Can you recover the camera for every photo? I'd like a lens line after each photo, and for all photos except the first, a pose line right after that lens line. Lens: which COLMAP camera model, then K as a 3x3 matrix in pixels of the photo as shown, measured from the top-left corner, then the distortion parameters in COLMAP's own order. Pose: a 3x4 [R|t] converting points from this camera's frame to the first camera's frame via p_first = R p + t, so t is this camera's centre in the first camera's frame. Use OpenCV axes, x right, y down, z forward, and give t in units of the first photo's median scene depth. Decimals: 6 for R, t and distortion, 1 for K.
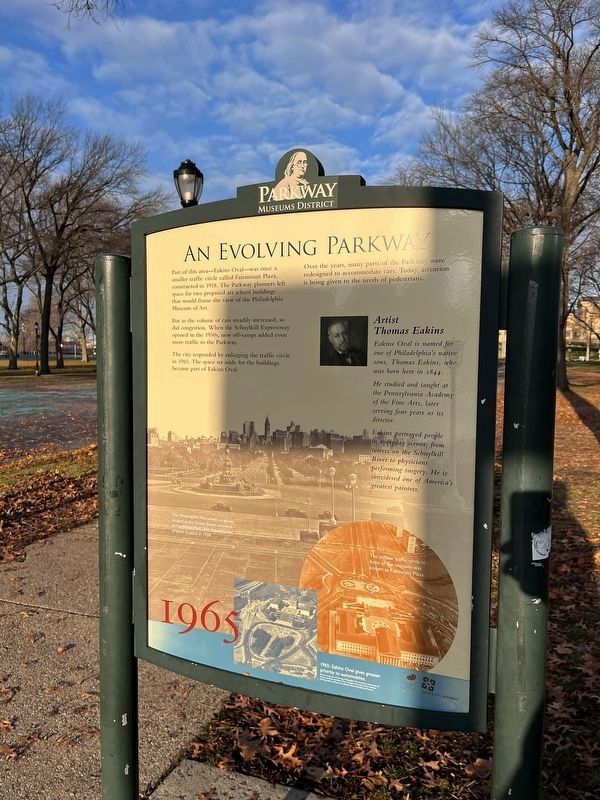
lens RADIAL K [[598.9, 0, 299.4], [0, 598.9, 400.4], [0, 0, 1]] dist [0.035923, 0.000266]
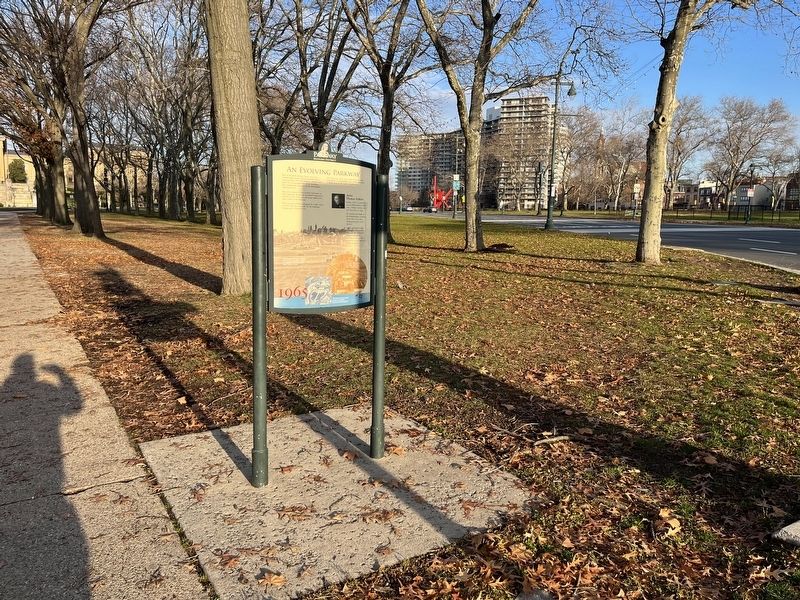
lens RADIAL K [[598.9, 0, 400.1], [0, 598.9, 300.3], [0, 0, 1]] dist [0.035923, 0.000266]
pose [[0.618662, -0.102013, 0.779006, -2.342410], [0.032990, 0.994033, 0.103972, 0.115220], [-0.784964, -0.038624, 0.618336, -1.362014]]
